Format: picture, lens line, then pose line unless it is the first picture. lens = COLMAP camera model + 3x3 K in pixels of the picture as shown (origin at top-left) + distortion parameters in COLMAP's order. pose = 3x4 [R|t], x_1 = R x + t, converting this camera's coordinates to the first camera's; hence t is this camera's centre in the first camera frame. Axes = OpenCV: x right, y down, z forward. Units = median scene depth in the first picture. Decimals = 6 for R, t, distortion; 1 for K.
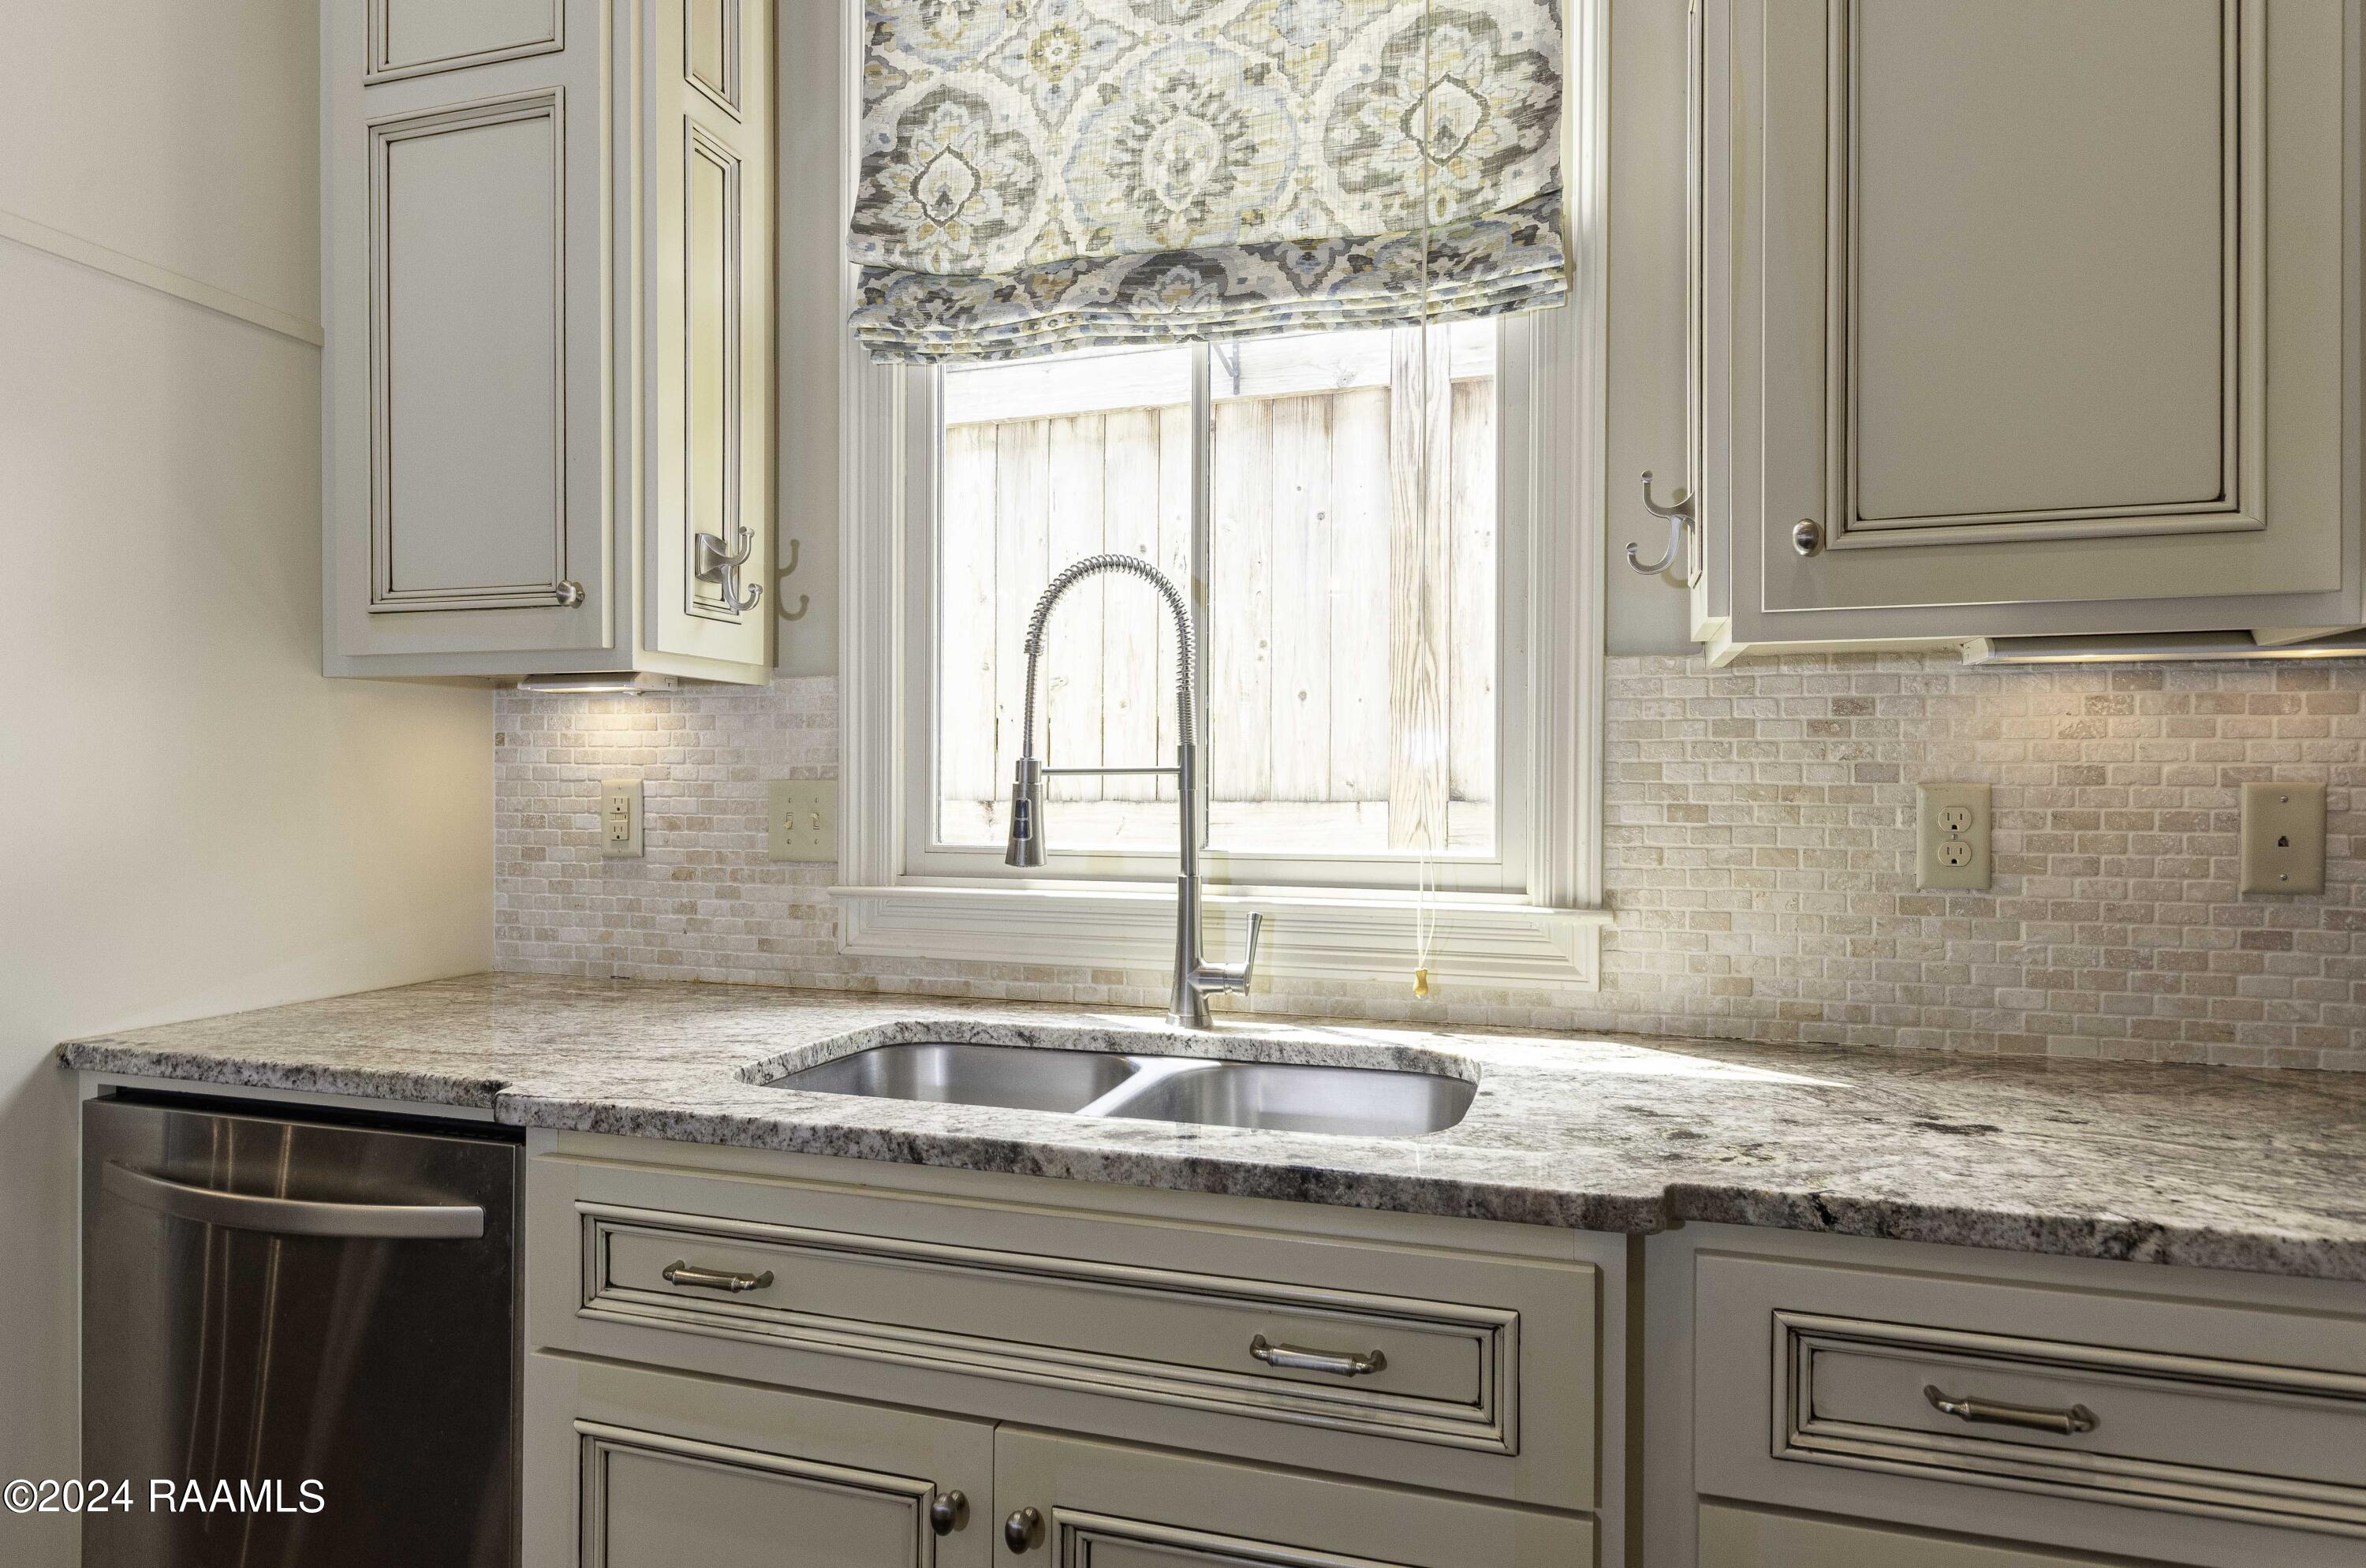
lens RADIAL K [[1348.9, 0, 1183.0], [0, 1348.9, 784.0], [0, 0, 1]] dist [0.000386, 0.000668]
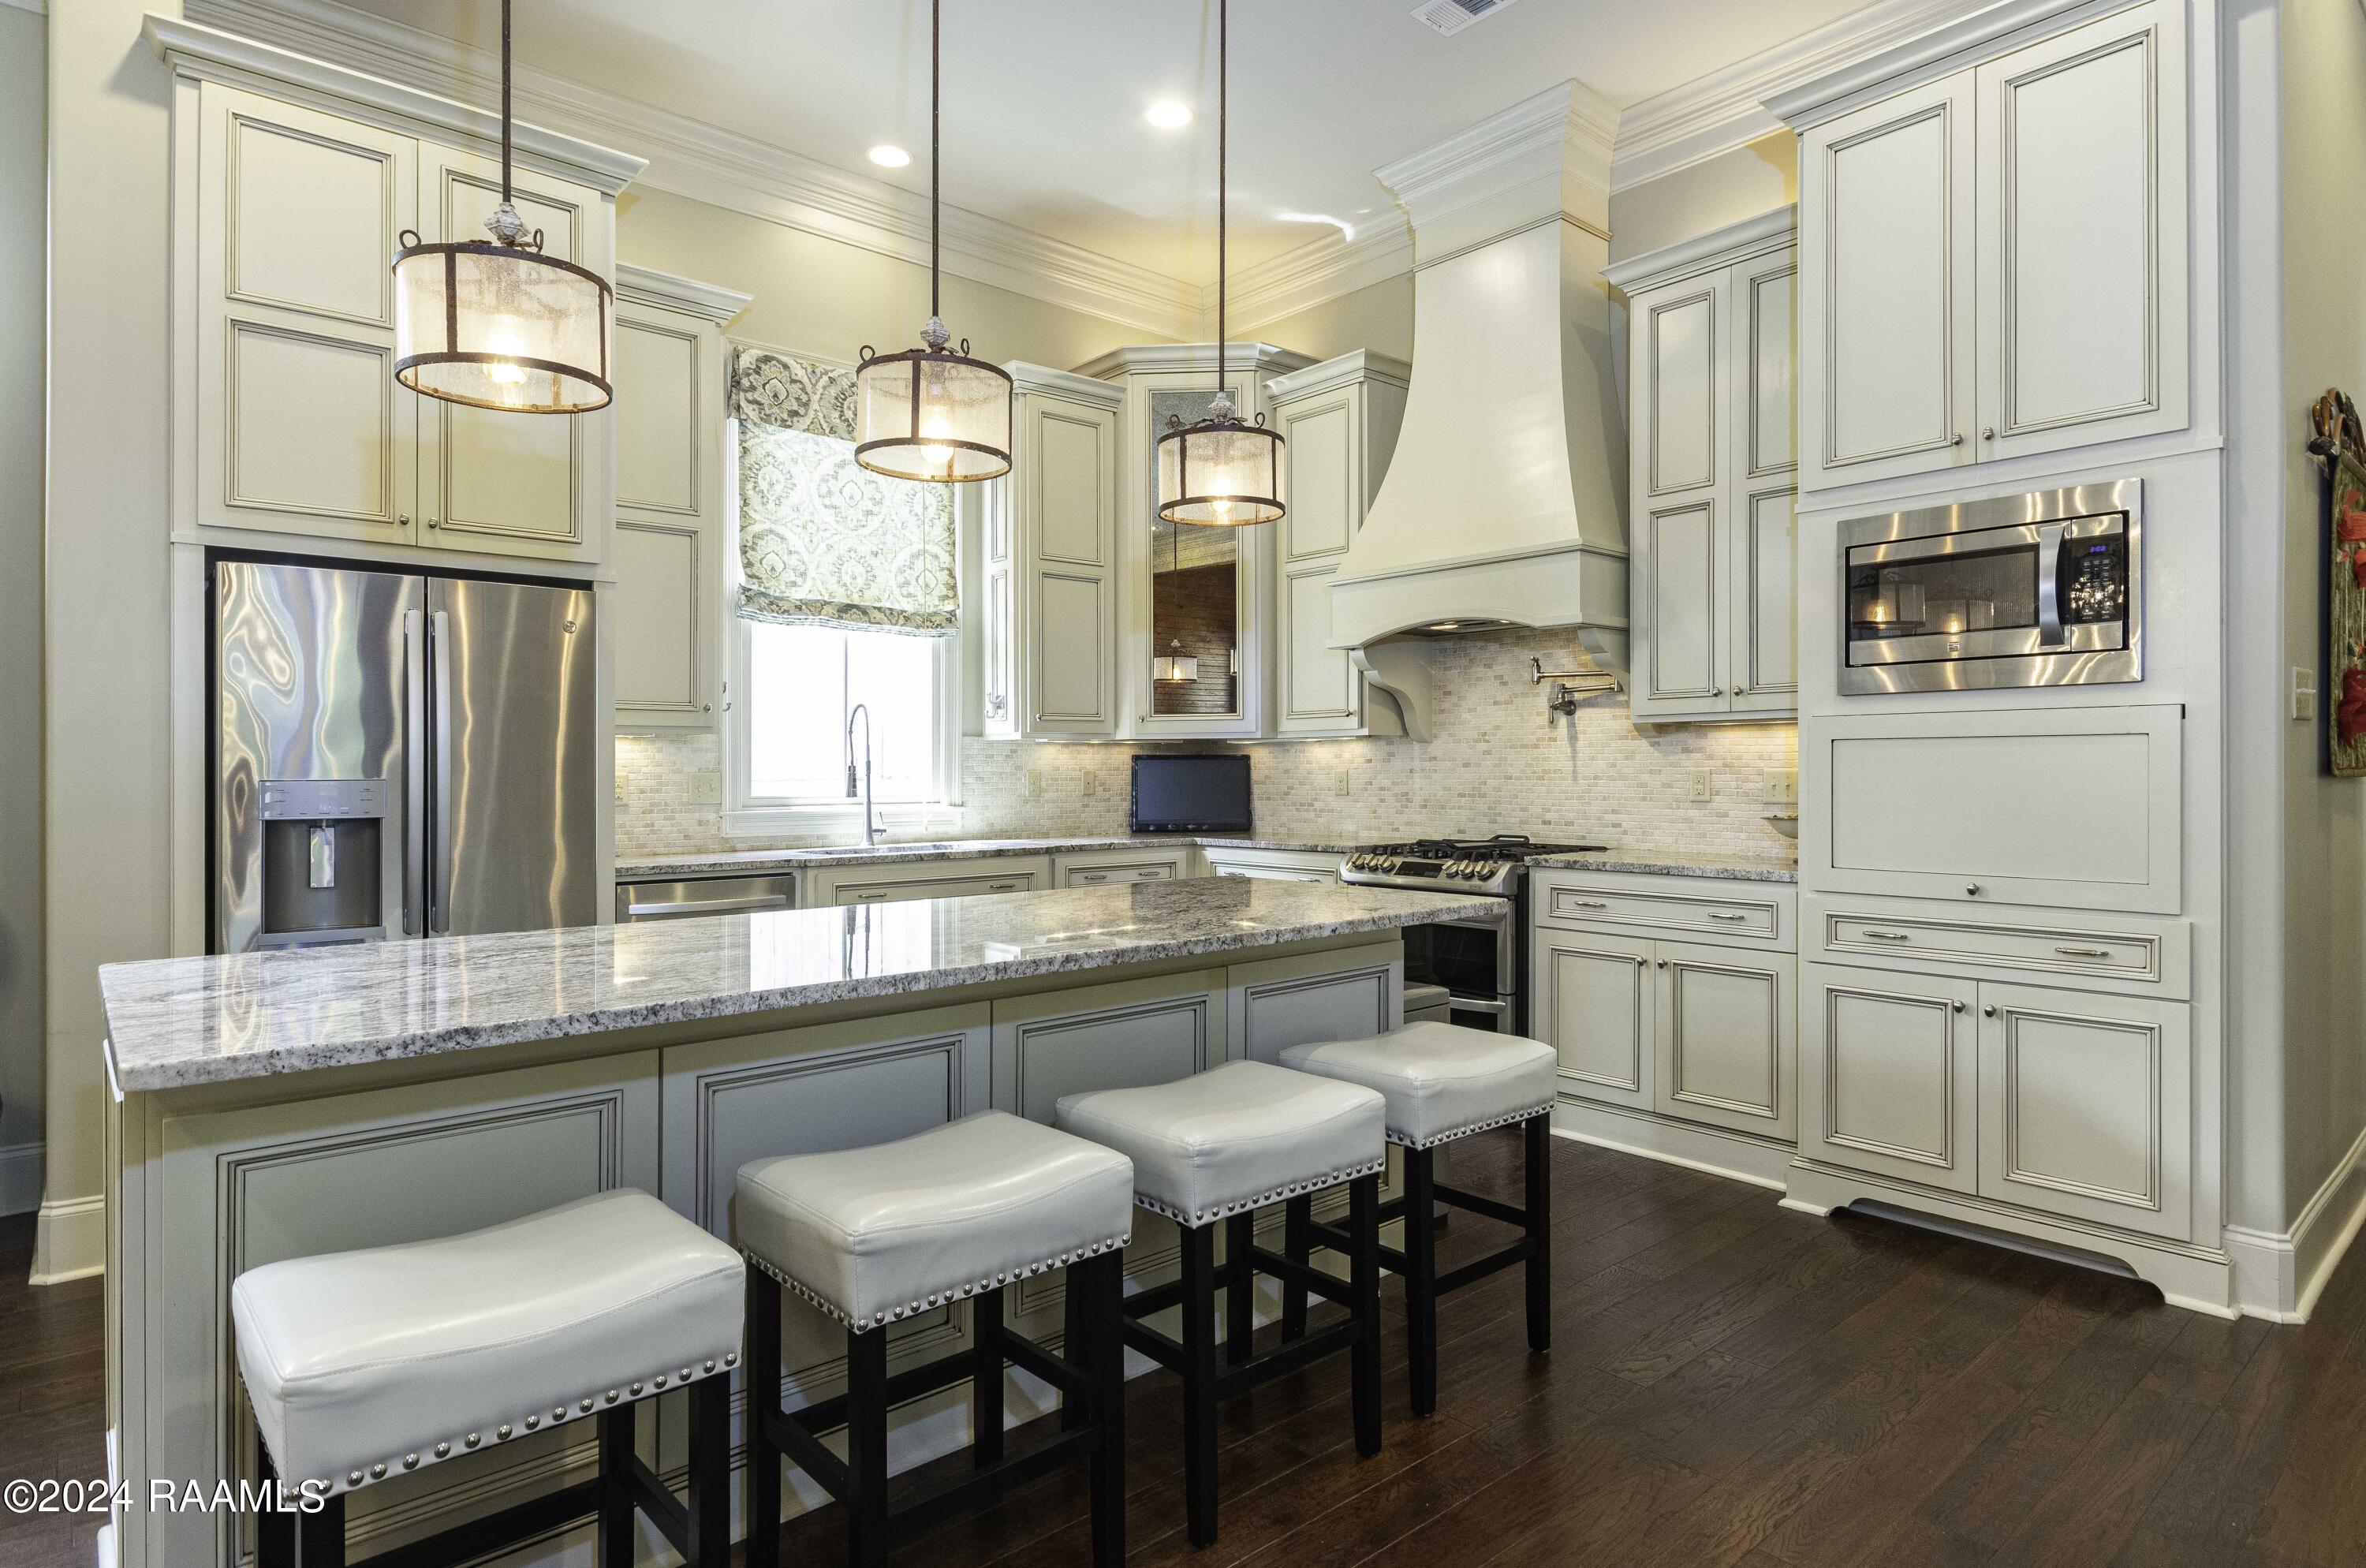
lens RADIAL K [[1277.4, 0, 1183.0], [0, 1277.4, 784.0], [0, 0, 1]] dist [-0.001537, -0.000200]
pose [[0.537257, -0.016144, 0.843264, -2.187119], [0.007531, 0.999869, 0.014344, -0.010786], [-0.843385, -0.001356, 0.537308, -1.300223]]
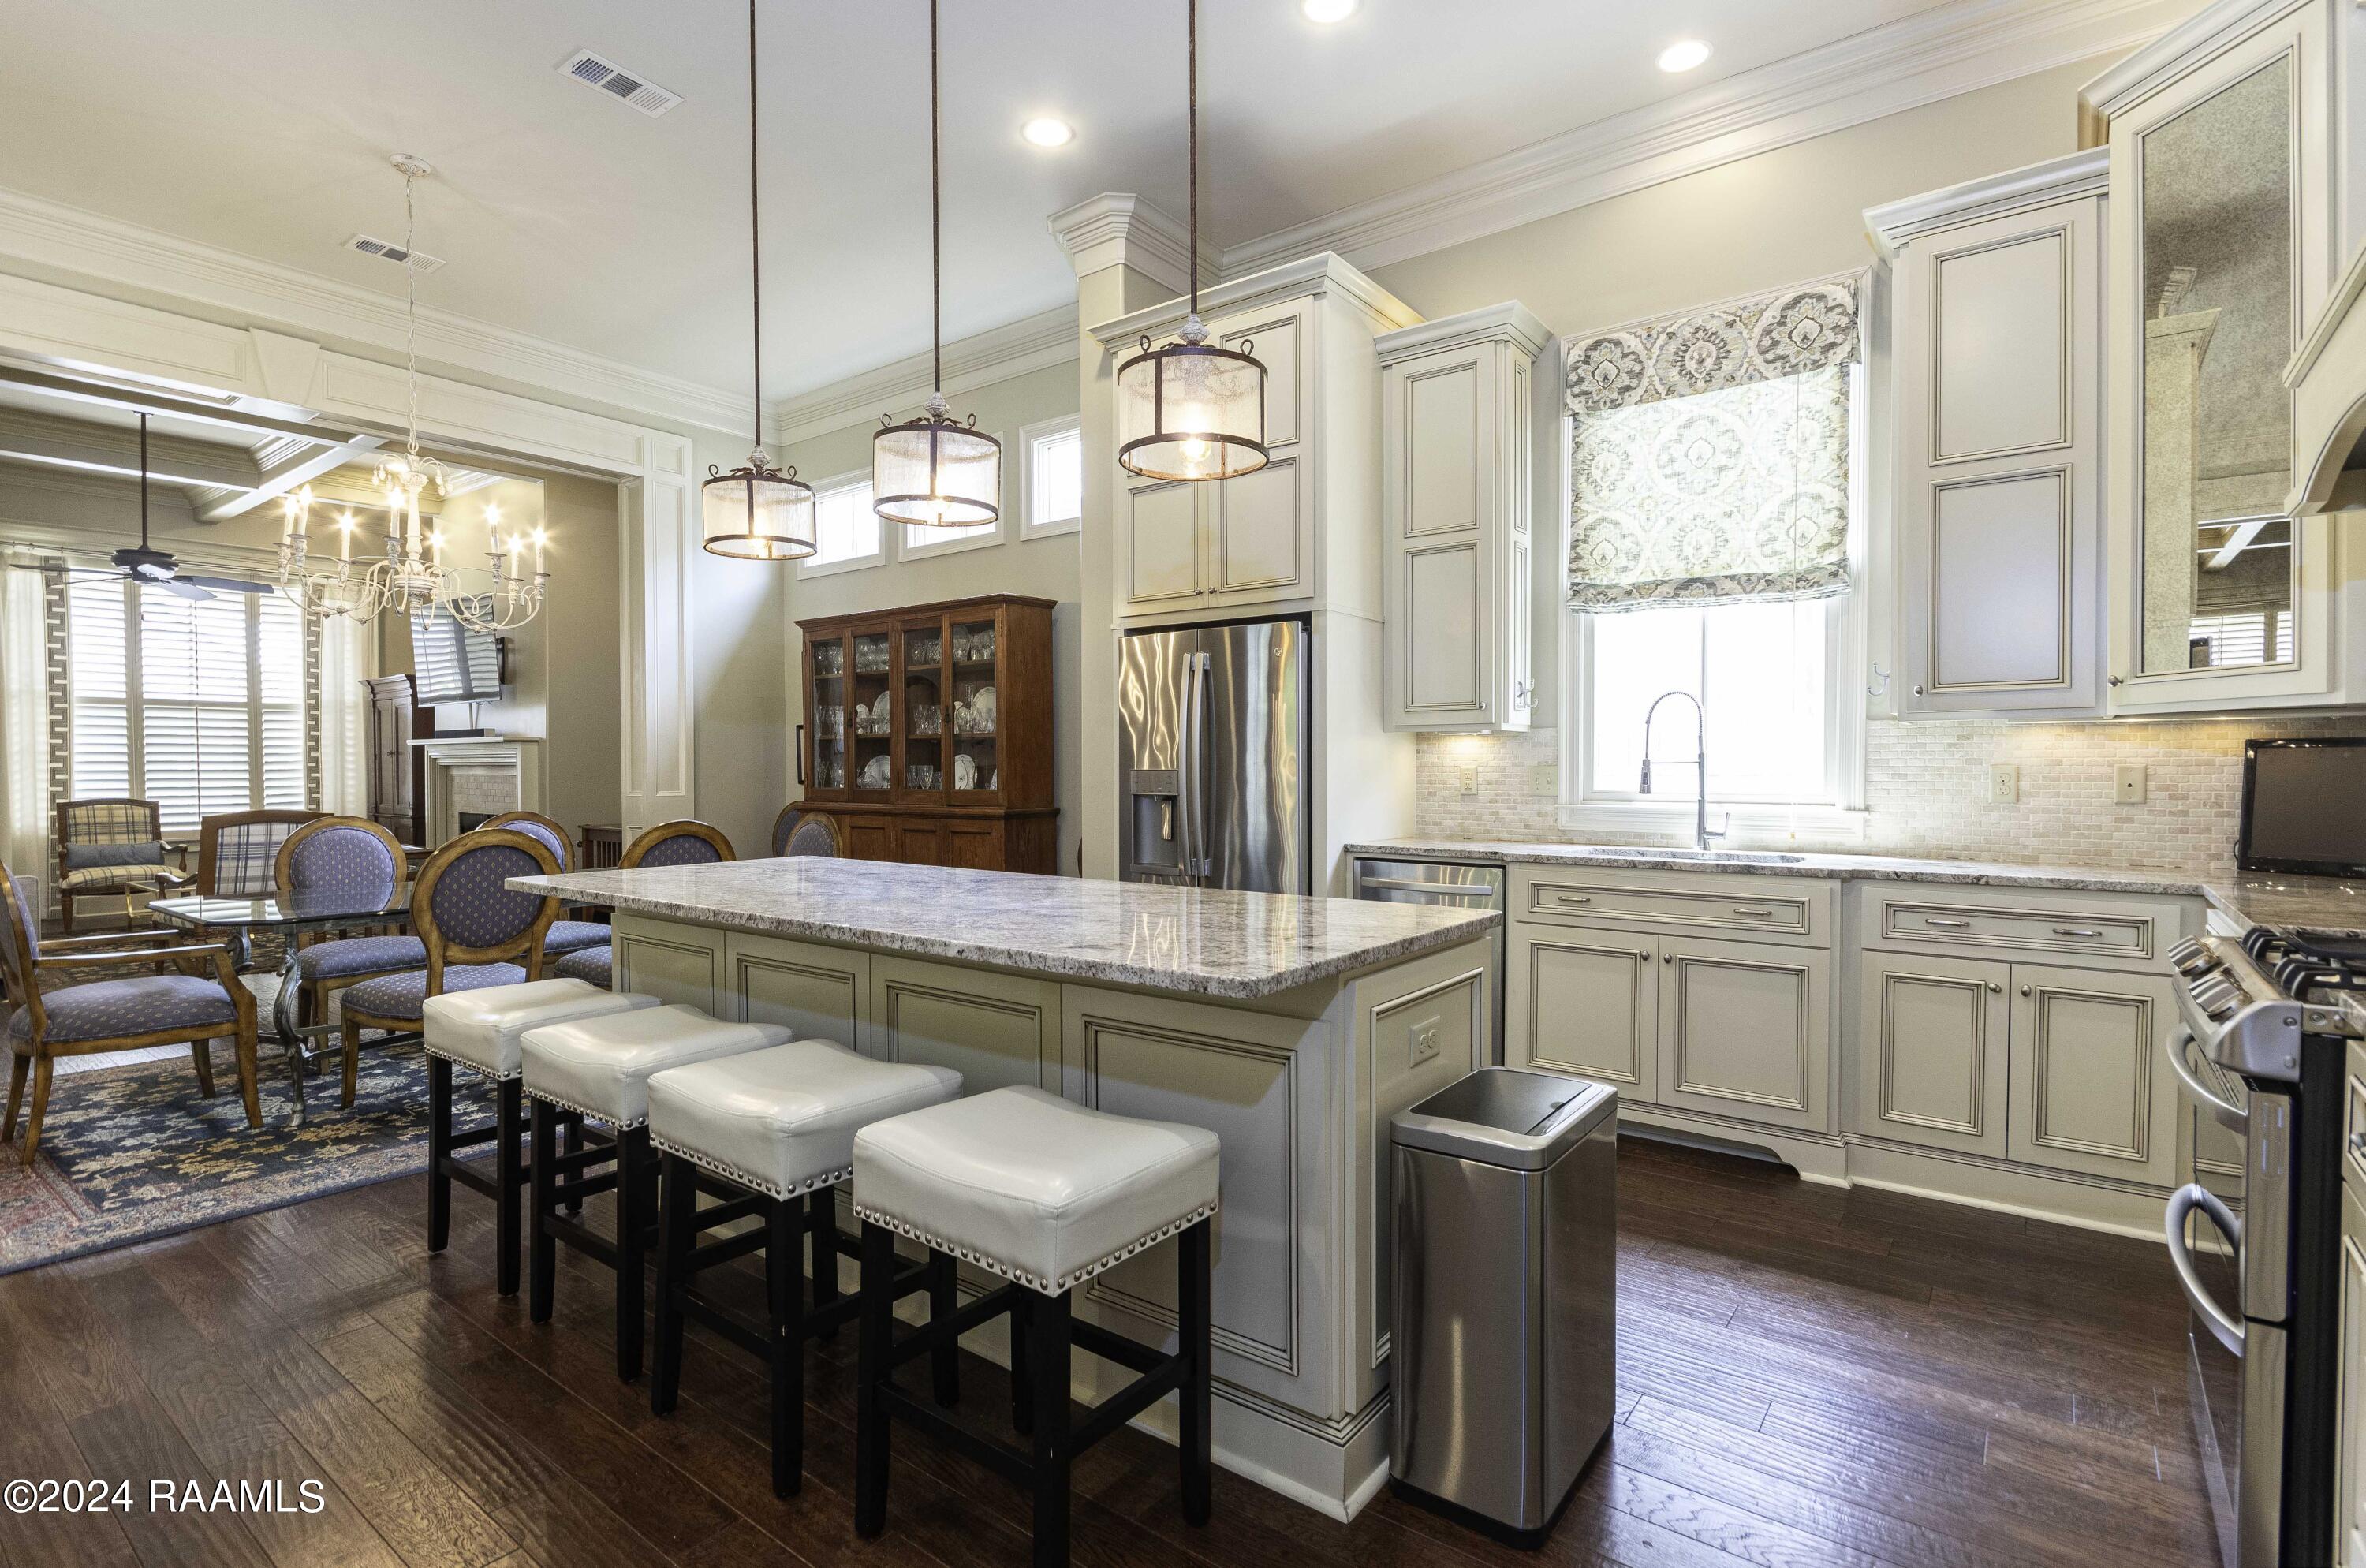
lens RADIAL K [[1130.1, 0, 1183.0], [0, 1130.1, 784.0], [0, 0, 1]] dist [-0.001289, 0.000002]
pose [[0.934363, 0.000559, -0.356321, -0.171496], [0.004538, 0.999899, 0.013469, -0.001029], [0.356293, -0.014201, 0.934266, -1.638891]]
